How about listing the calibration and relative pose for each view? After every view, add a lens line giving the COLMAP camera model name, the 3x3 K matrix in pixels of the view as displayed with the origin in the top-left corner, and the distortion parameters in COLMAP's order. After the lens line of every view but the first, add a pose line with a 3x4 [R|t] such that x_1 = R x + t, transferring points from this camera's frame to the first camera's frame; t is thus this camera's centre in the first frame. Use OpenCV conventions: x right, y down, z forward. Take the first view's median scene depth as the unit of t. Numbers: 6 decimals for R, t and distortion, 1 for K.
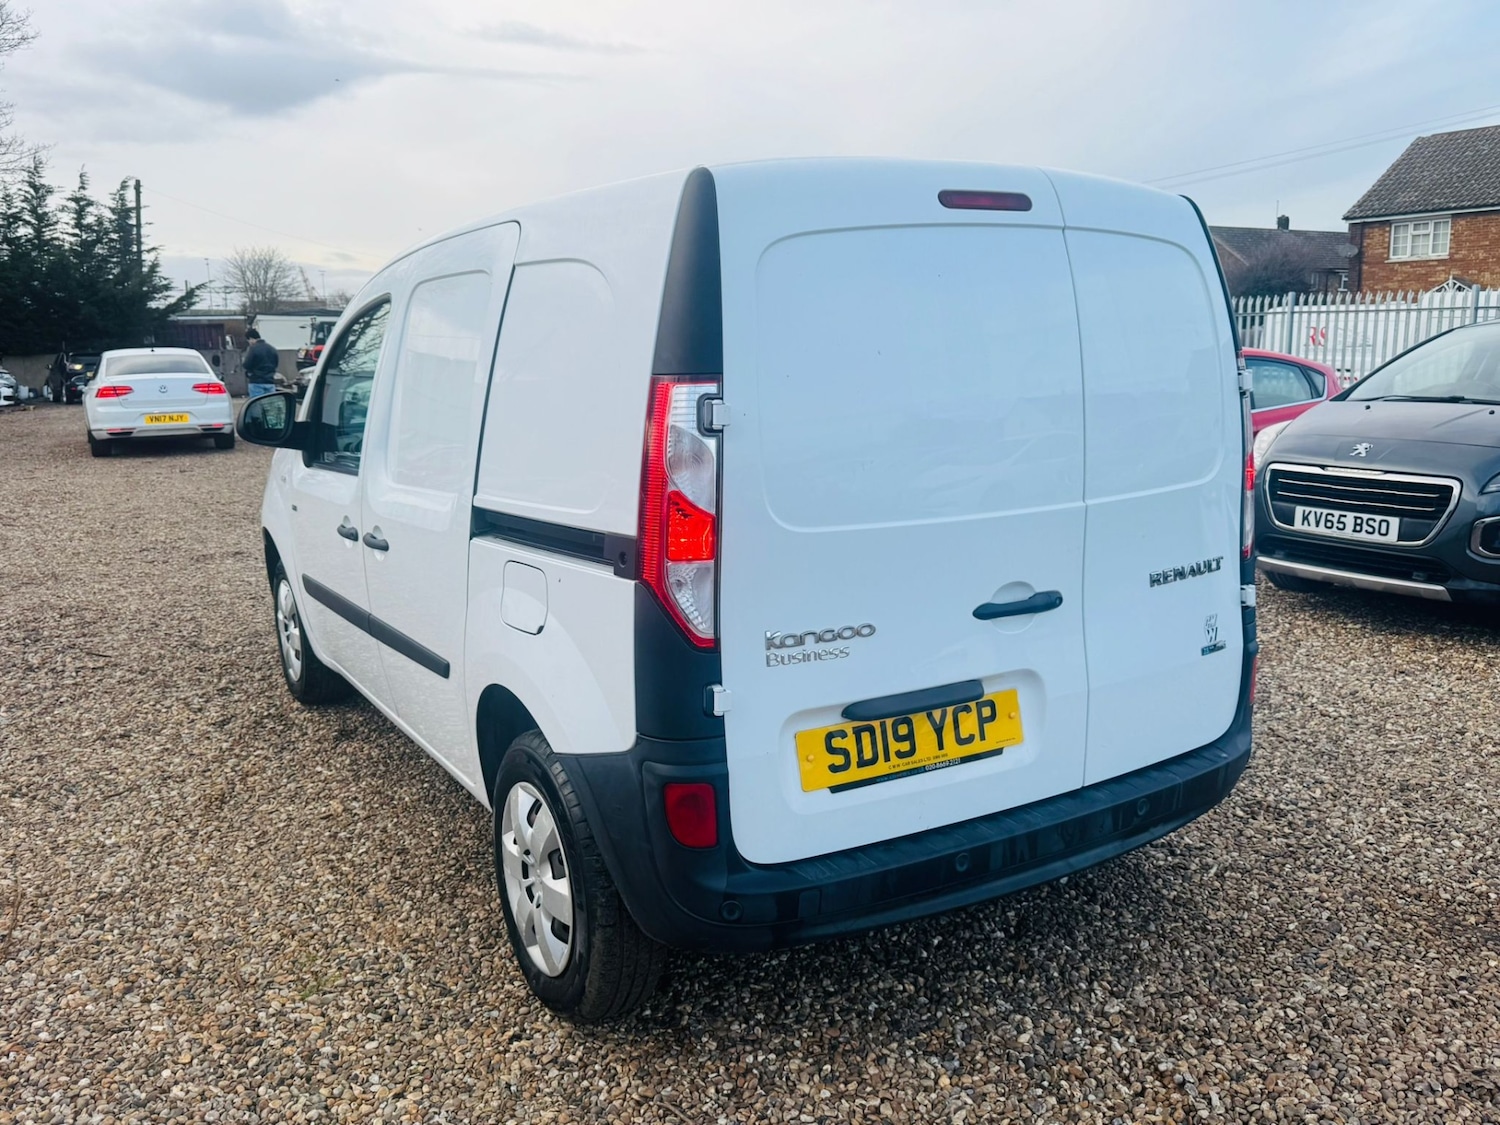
lens RADIAL K [[1202.7, 0, 736.2], [0, 1202.7, 527.8], [0, 0, 1]] dist [0.039176, -0.052990]
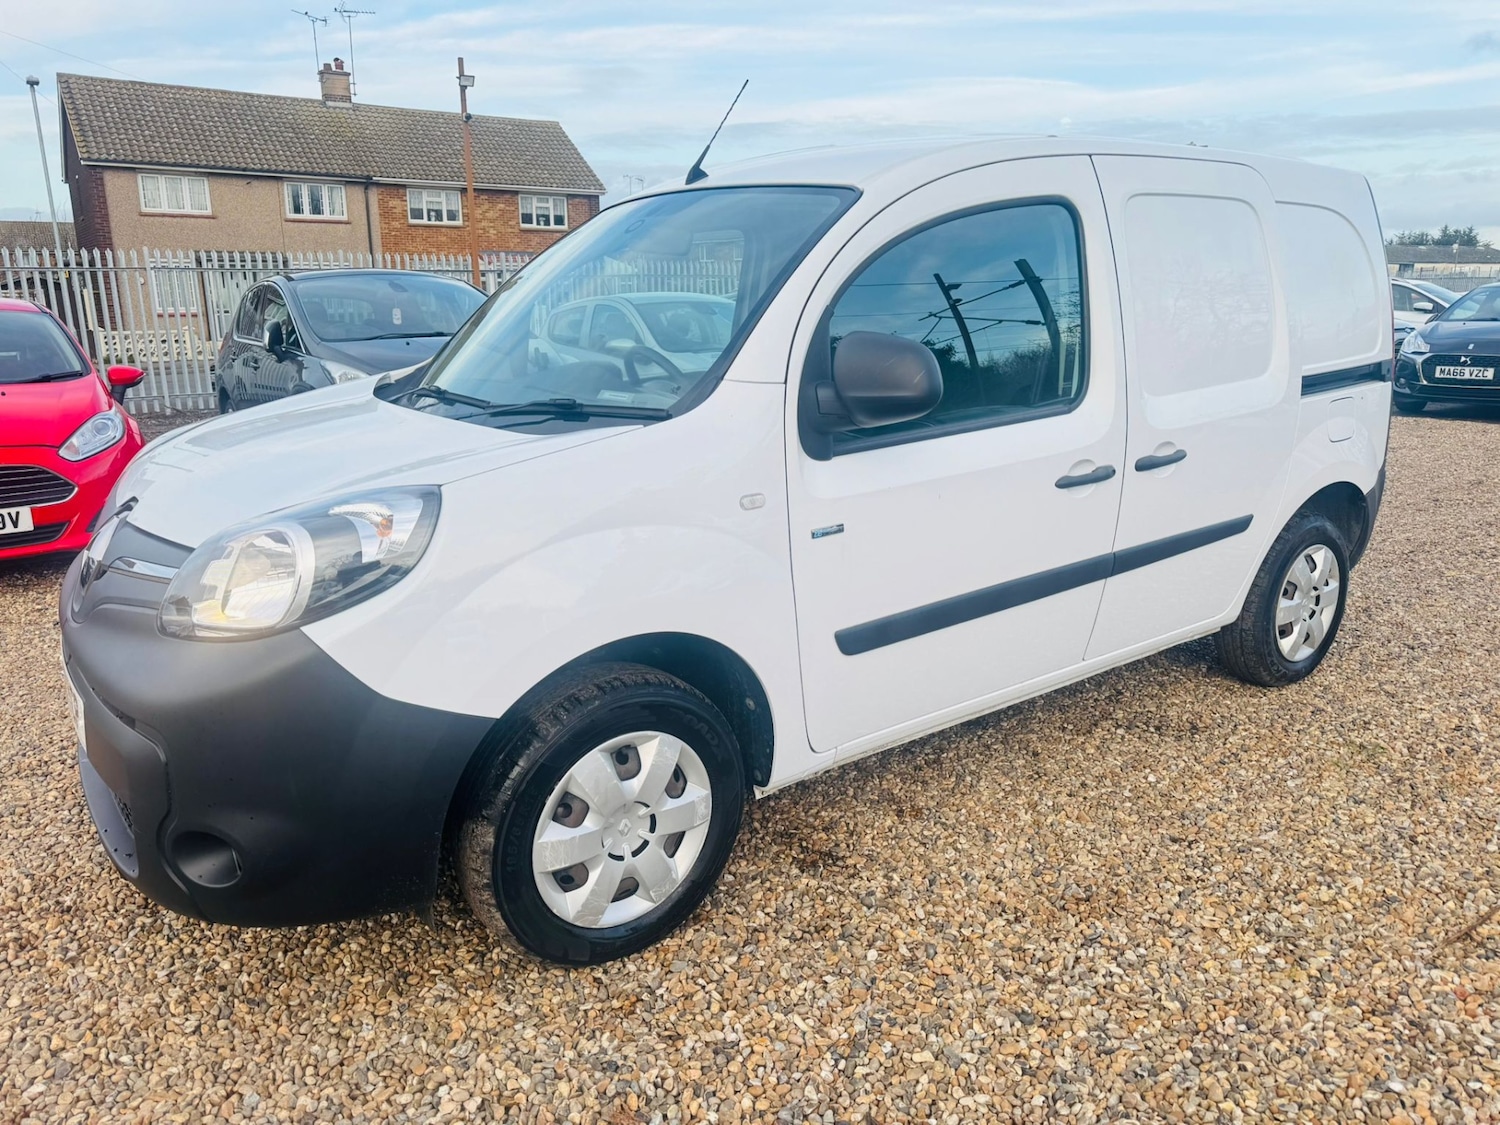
lens RADIAL K [[1071.9, 0, 757.1], [0, 1071.9, 544.3], [0, 0, 1]] dist [0.023082, -0.027571]
pose [[-0.094184, -0.216275, 0.971779, -1.445794], [0.162788, 0.959635, 0.229349, -0.225598], [-0.982156, 0.179795, -0.055175, 1.761935]]
